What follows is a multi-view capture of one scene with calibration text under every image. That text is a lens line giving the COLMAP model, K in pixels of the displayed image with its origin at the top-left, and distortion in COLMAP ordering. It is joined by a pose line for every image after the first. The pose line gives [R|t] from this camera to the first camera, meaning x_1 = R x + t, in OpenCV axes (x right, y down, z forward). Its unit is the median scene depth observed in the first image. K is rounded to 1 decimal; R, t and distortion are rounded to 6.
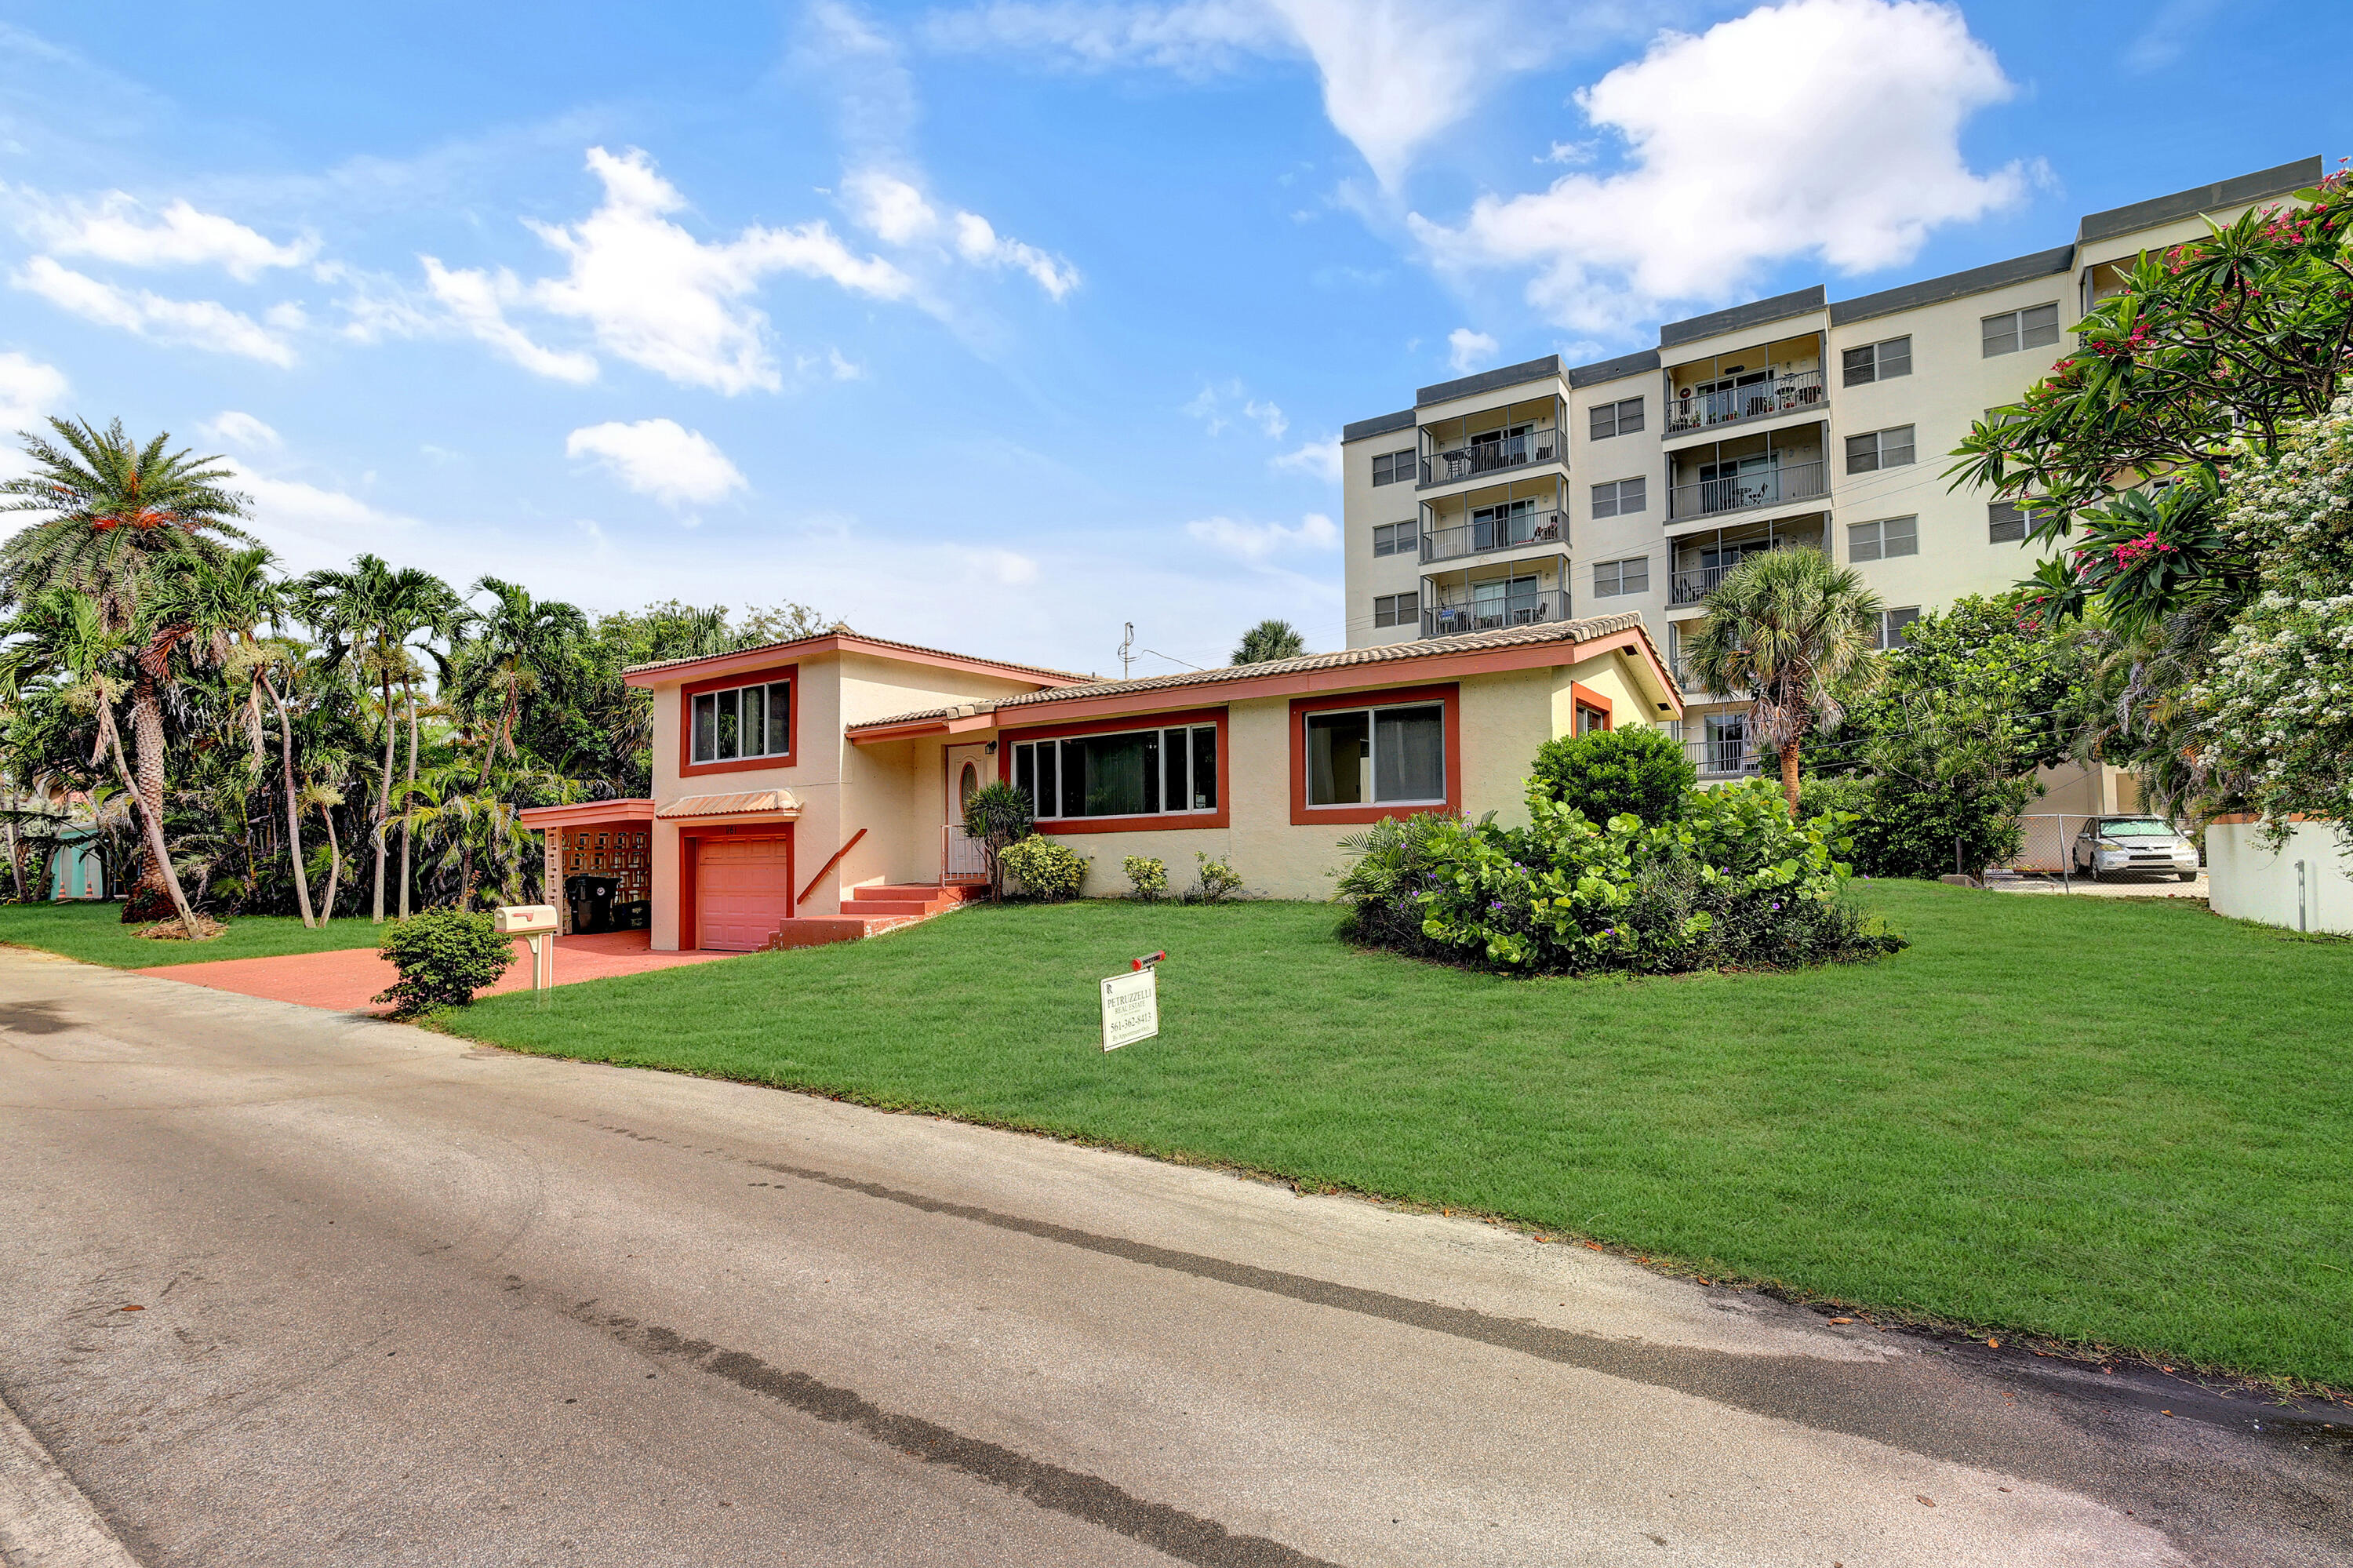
lens RADIAL K [[1089.3, 0, 1170.4], [0, 1089.3, 778.8], [0, 0, 1]] dist [-0.000370, 0.000186]
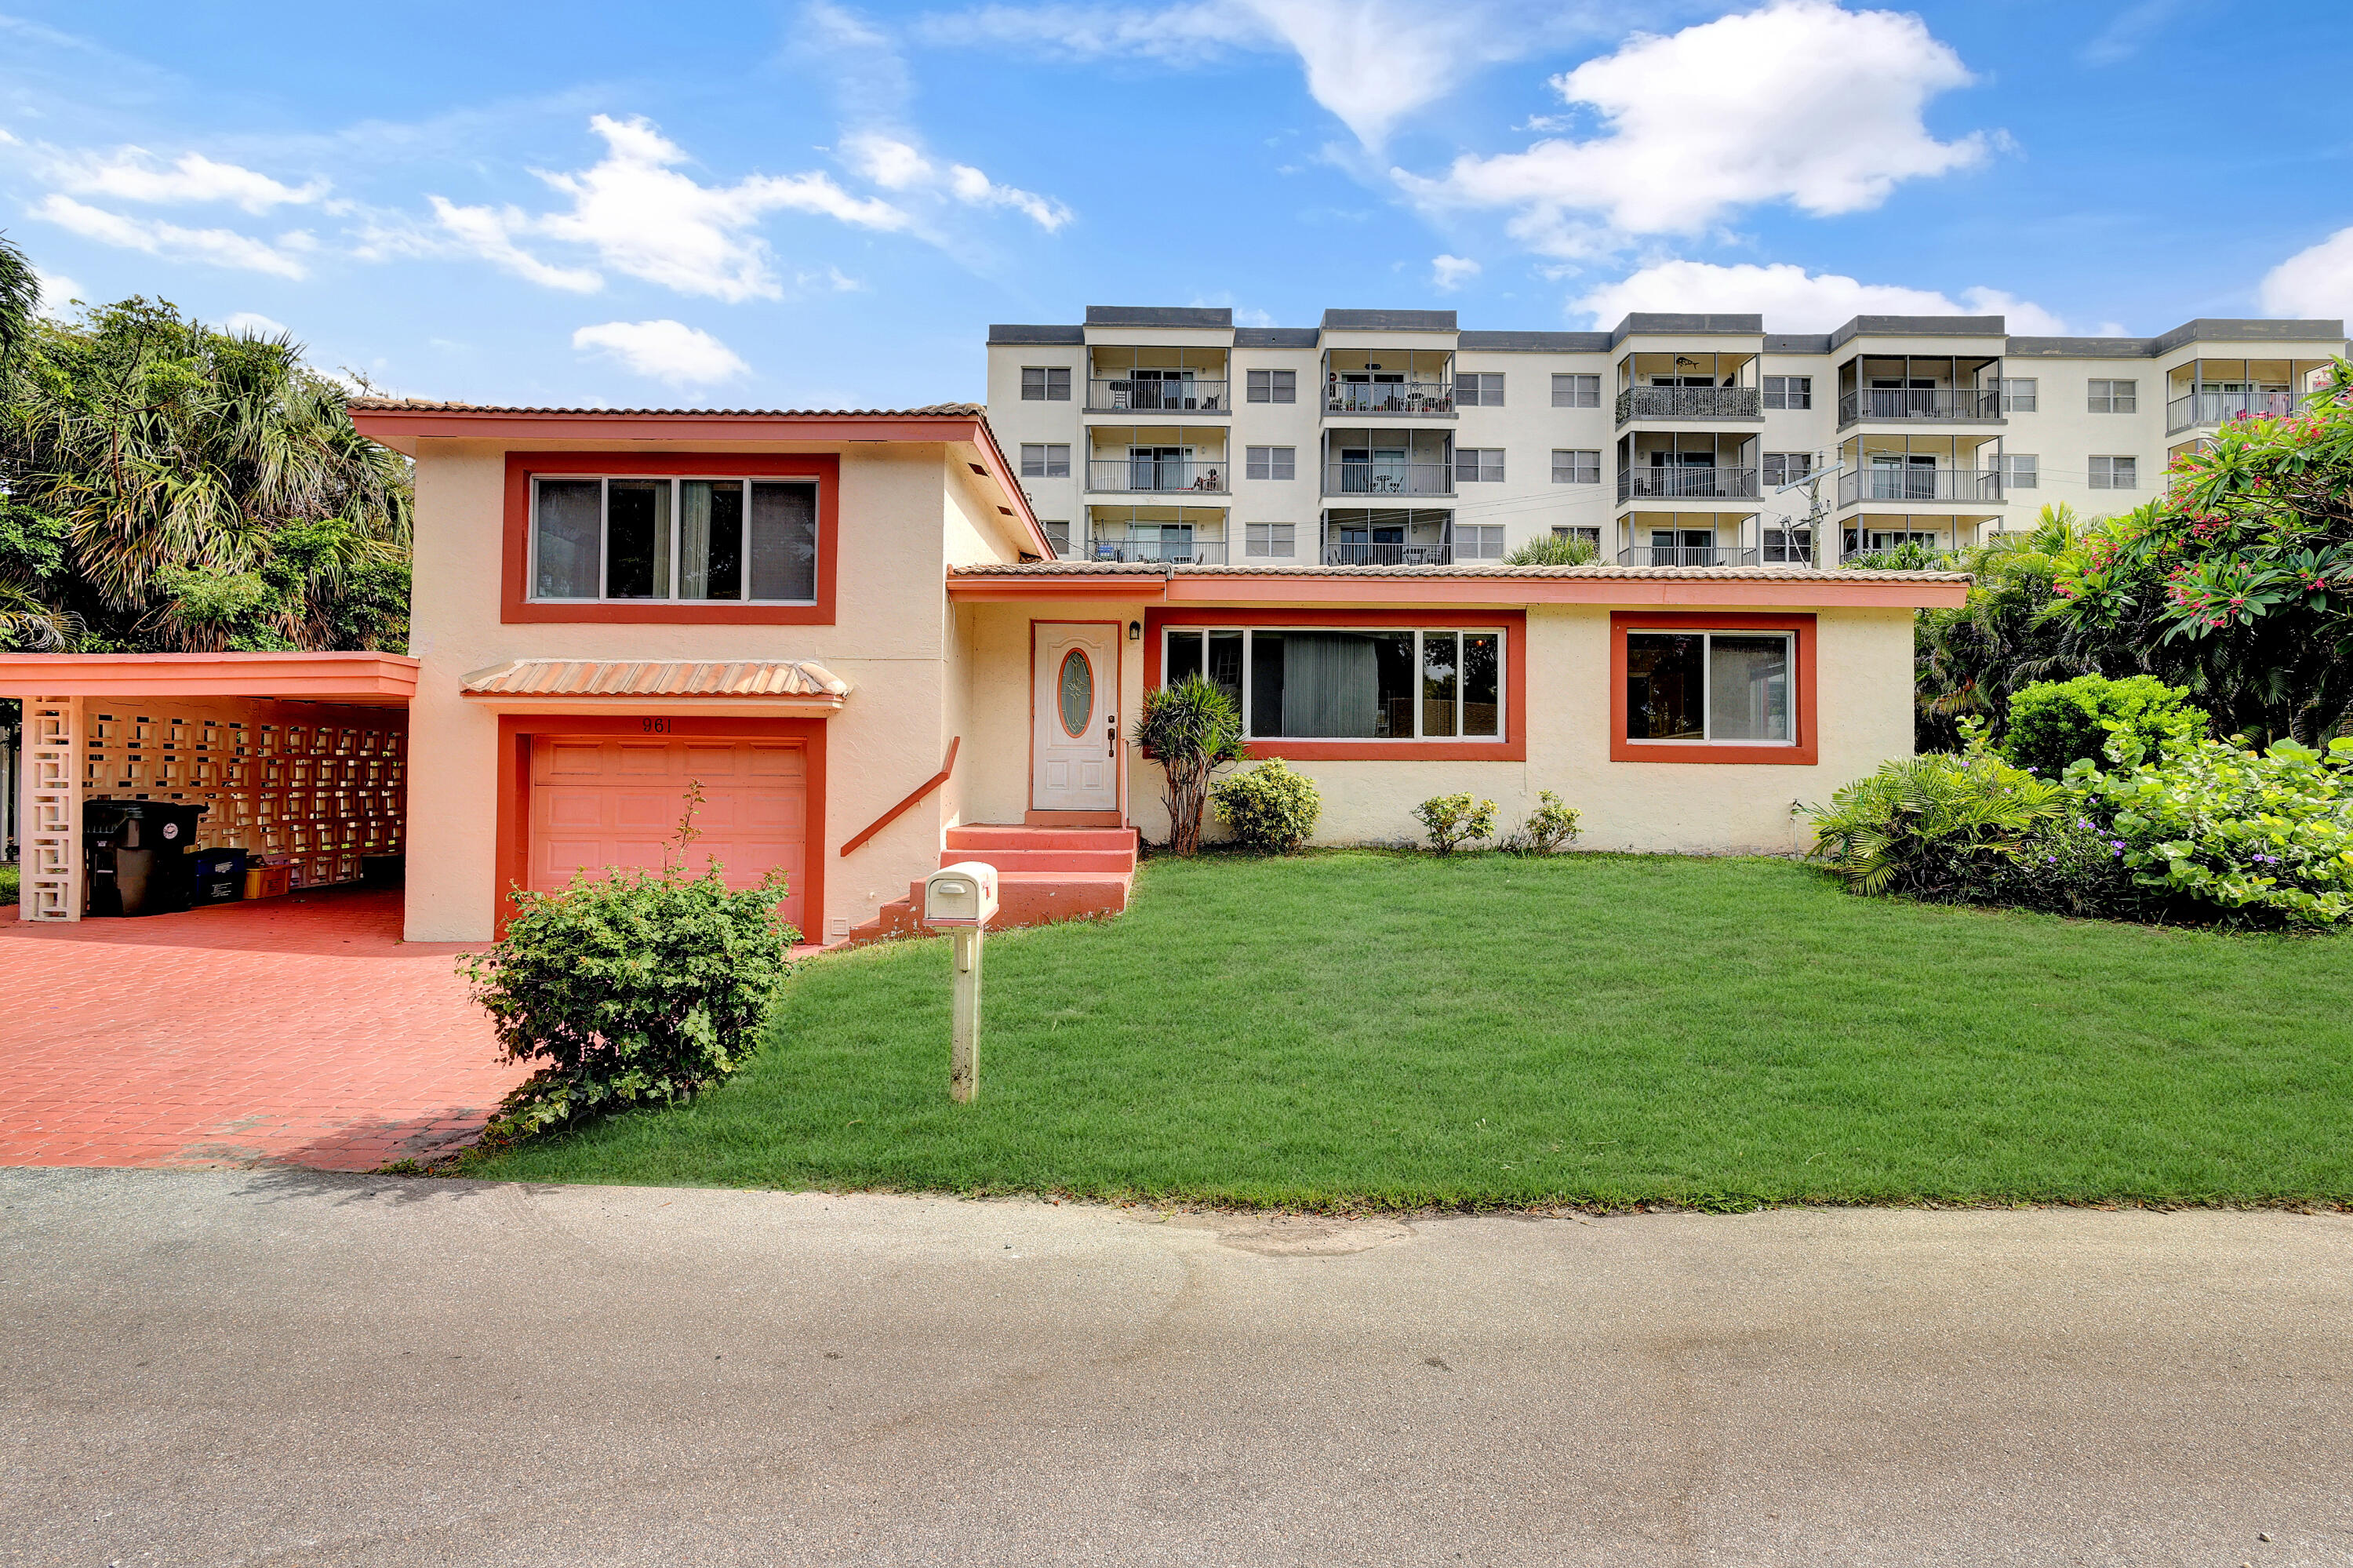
lens RADIAL K [[1076.9, 0, 1179.5], [0, 1076.9, 766.2], [0, 0, 1]] dist [-0.000355, 0.000353]
pose [[0.833921, 0.042544, 0.550242, -0.246109], [-0.063417, 0.997807, 0.018963, 0.020466], [-0.548229, -0.050708, 0.834790, 0.194711]]
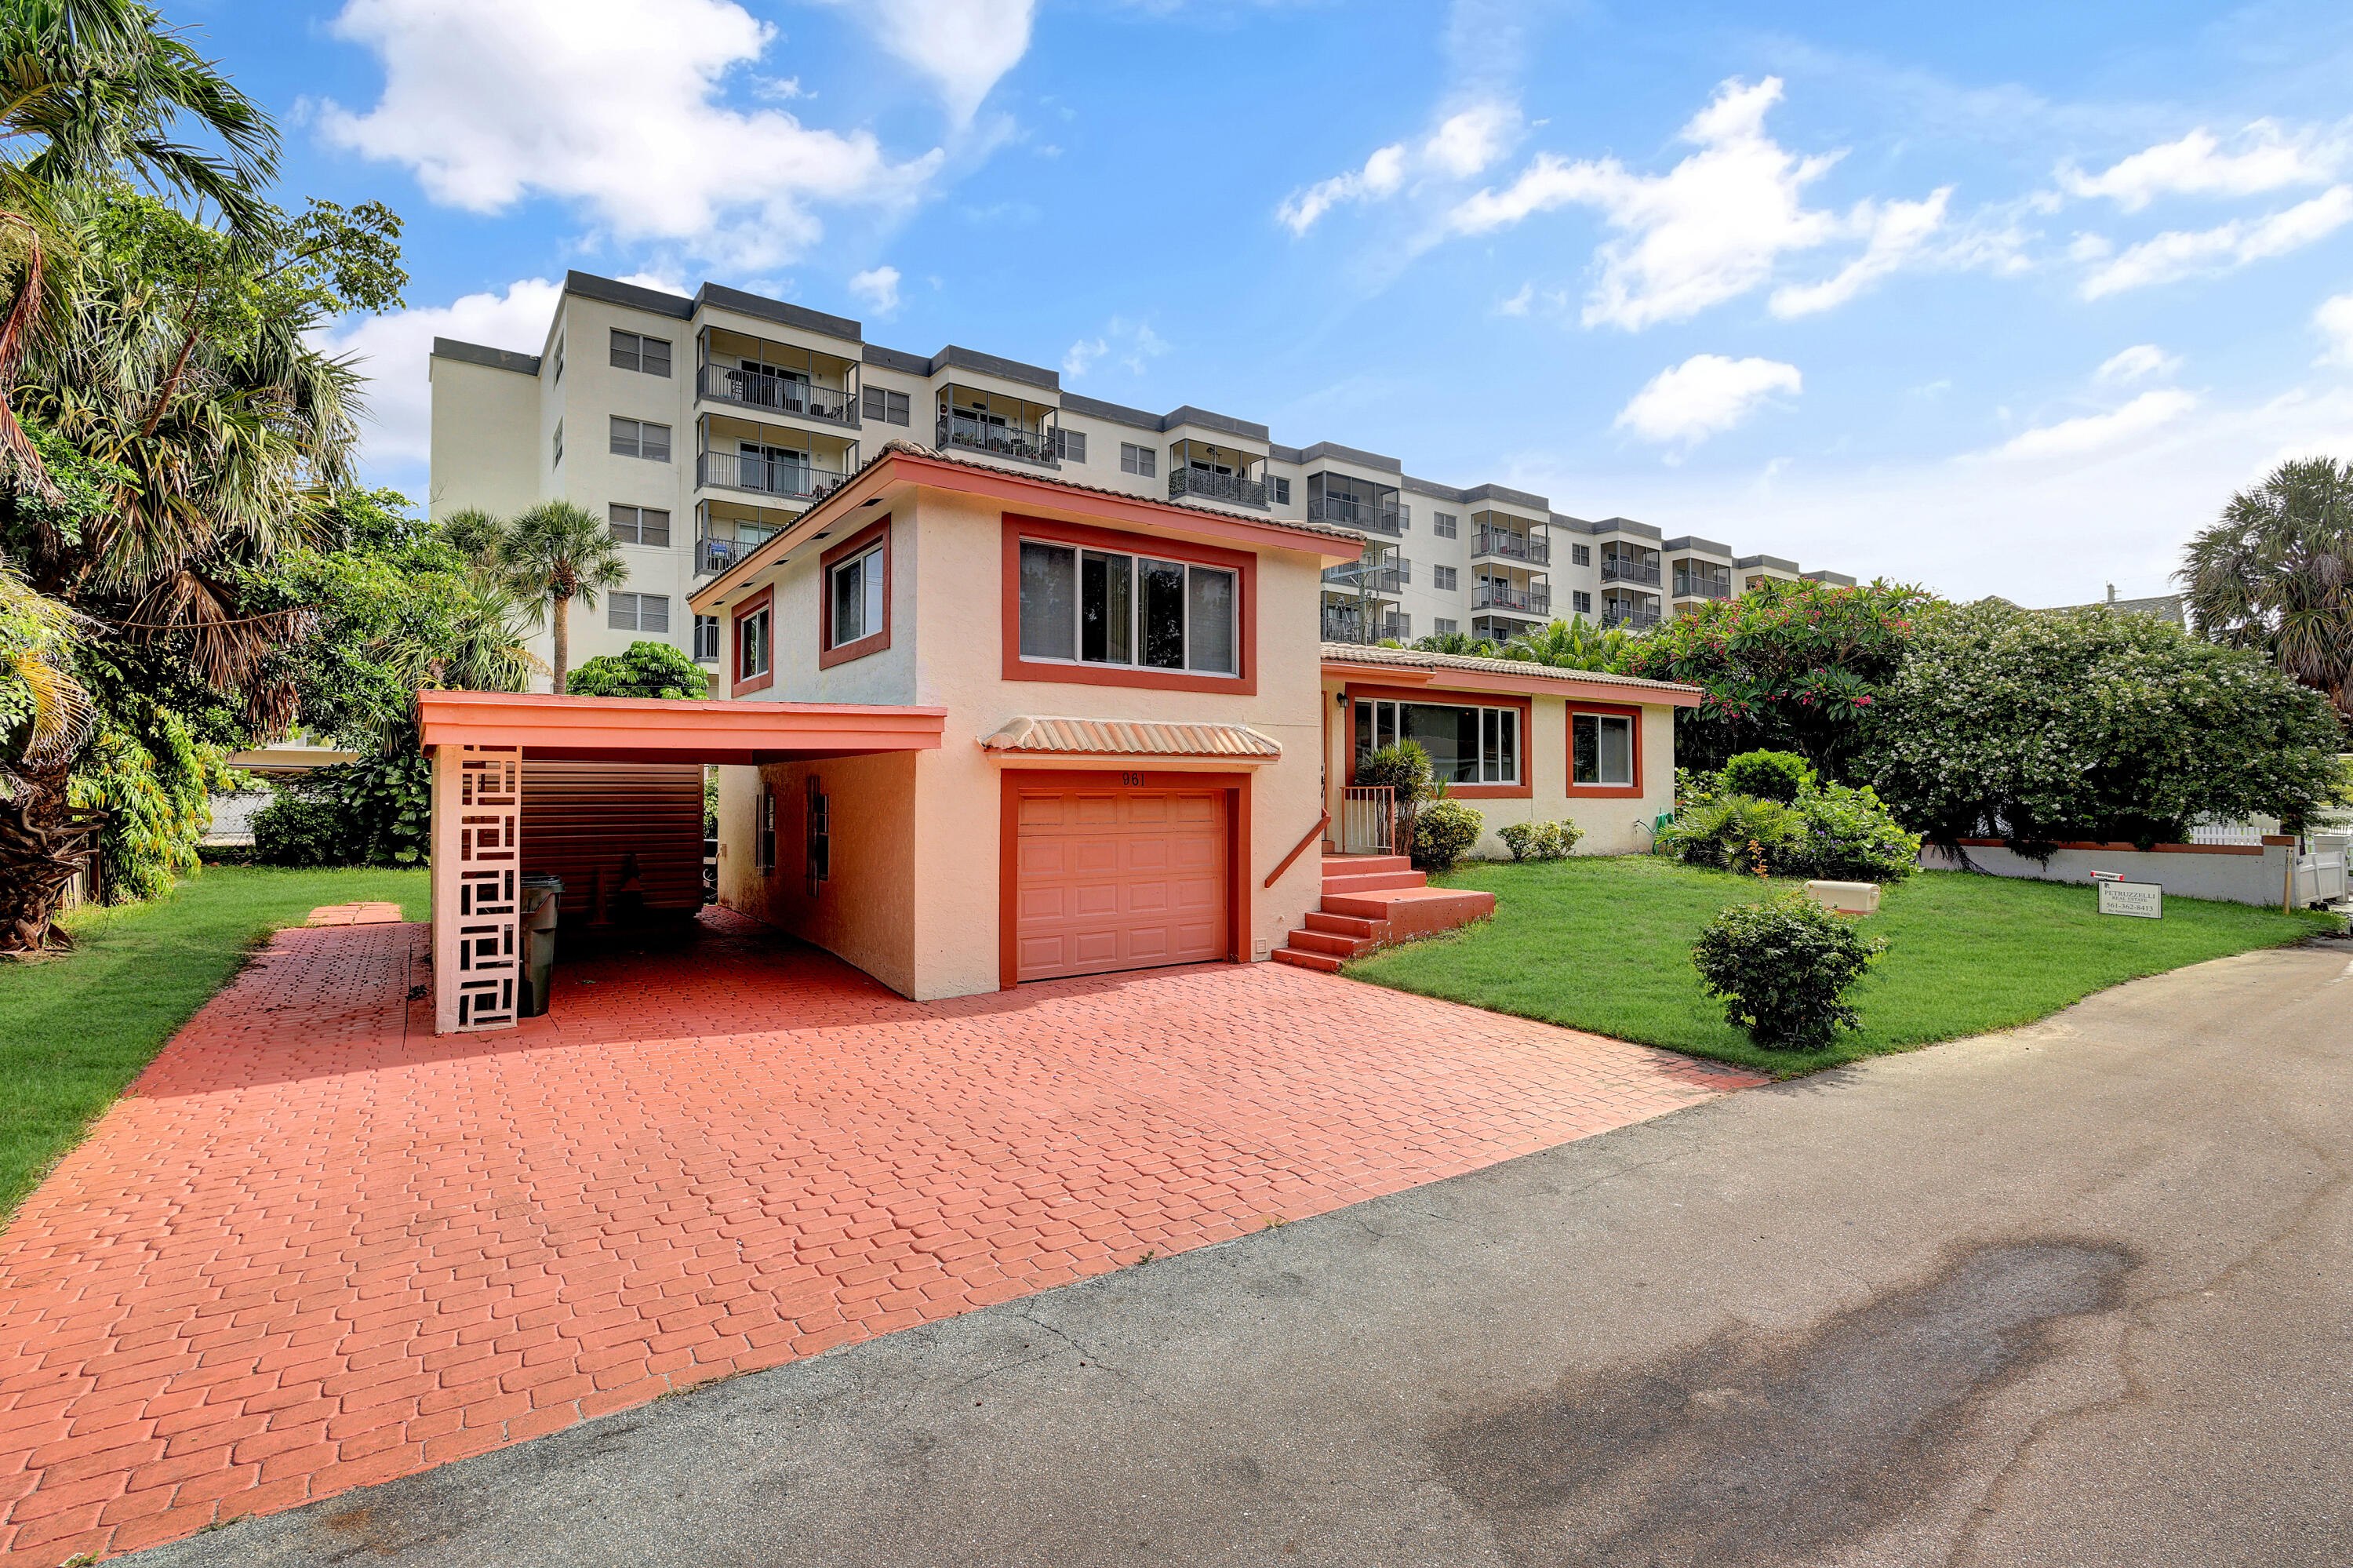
lens RADIAL K [[1061.2, 0, 1176.5], [0, 1061.2, 784.0], [0, 0, 1]] dist [-0.001471, -0.000035]
pose [[0.374319, 0.031524, 0.926764, -0.488914], [-0.067447, 0.997700, -0.006695, 0.026430], [-0.924844, -0.060002, 0.375584, 0.379303]]
